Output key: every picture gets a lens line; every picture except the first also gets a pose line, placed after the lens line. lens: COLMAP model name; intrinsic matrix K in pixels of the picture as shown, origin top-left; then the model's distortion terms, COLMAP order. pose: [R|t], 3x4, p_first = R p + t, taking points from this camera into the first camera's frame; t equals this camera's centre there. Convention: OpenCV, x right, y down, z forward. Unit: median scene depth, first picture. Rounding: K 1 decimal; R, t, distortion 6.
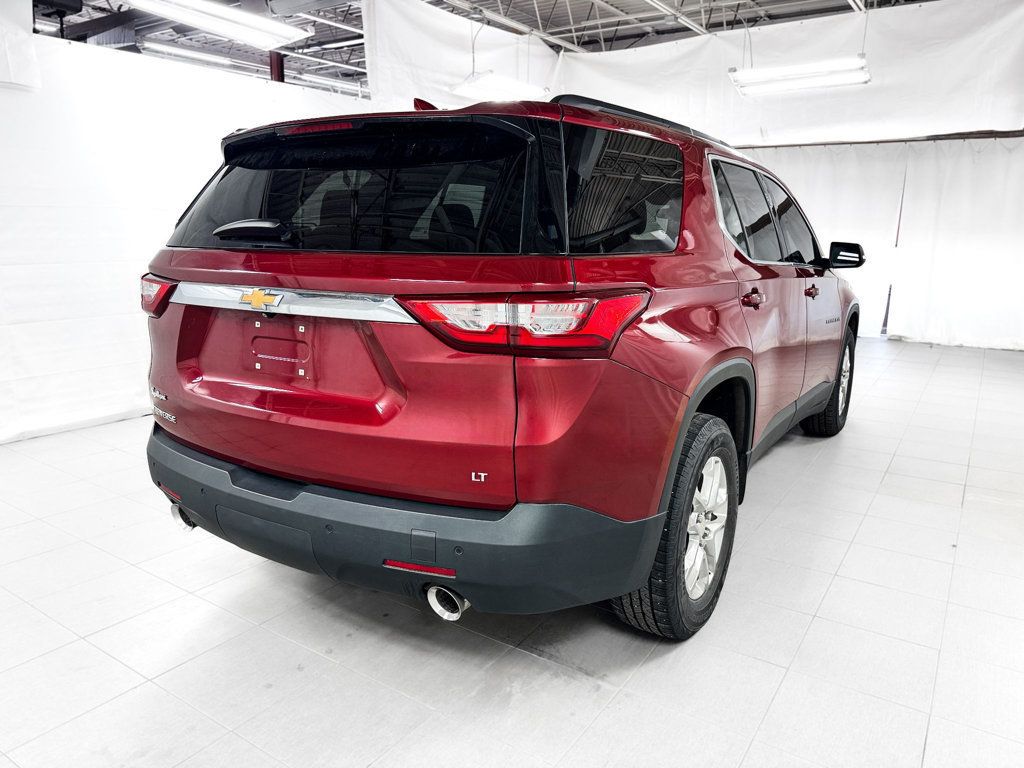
lens RADIAL K [[739.2, 0, 512.0], [0, 739.2, 384.0], [0, 0, 1]] dist [0.058596, -0.064695]
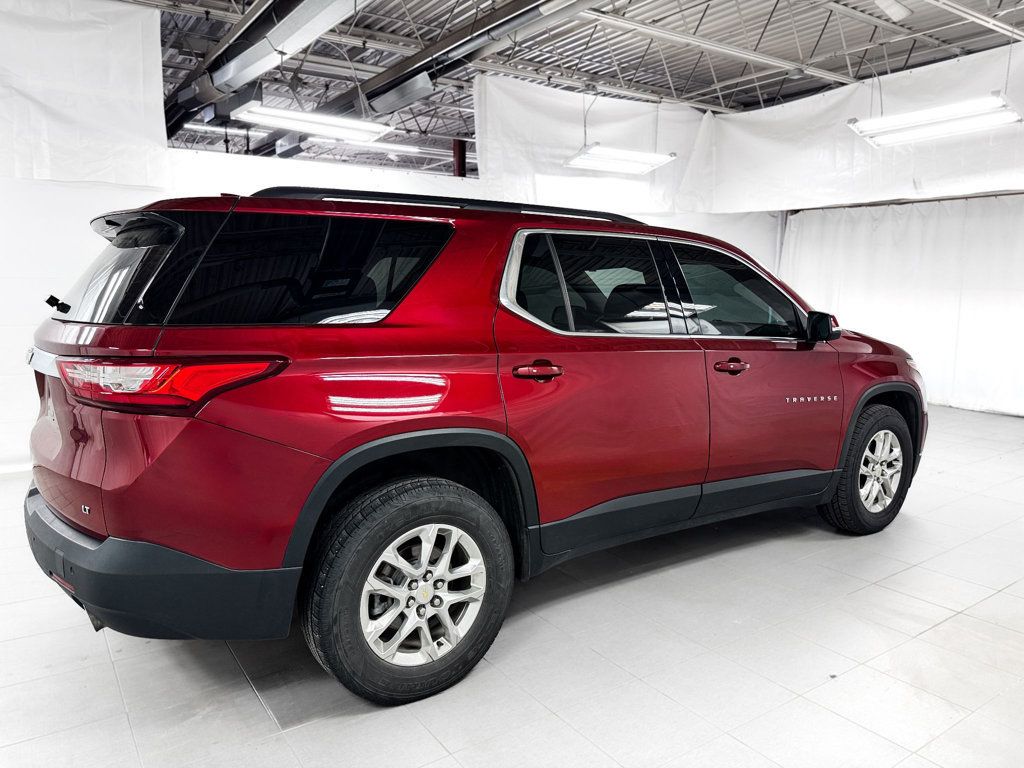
lens RADIAL K [[739.2, 0, 512.0], [0, 739.2, 384.0], [0, 0, 1]] dist [0.058596, -0.064695]
pose [[0.922085, 0.046956, -0.384128, 0.741669], [-0.076844, 0.995062, -0.062823, -0.036099], [0.379281, 0.087446, 0.921140, 0.096347]]
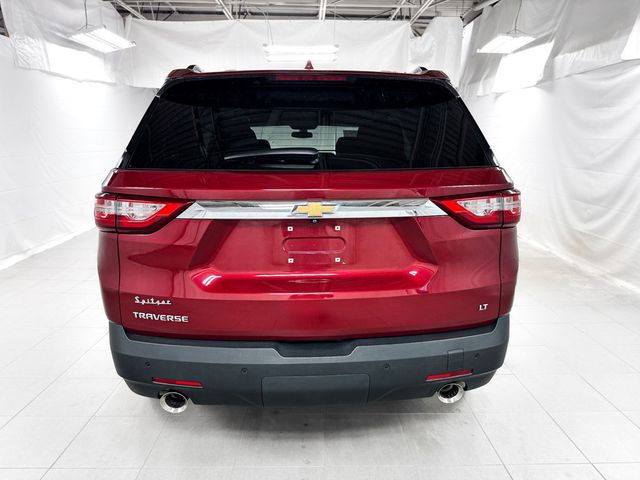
lens RADIAL K [[462.0, 0, 320.0], [0, 462.0, 240.0], [0, 0, 1]] dist [0.058596, -0.064695]
pose [[0.818936, -0.127887, 0.559455, -0.618933], [0.122664, 0.991332, 0.047053, -0.076313], [-0.560623, 0.030092, 0.827524, 0.257191]]
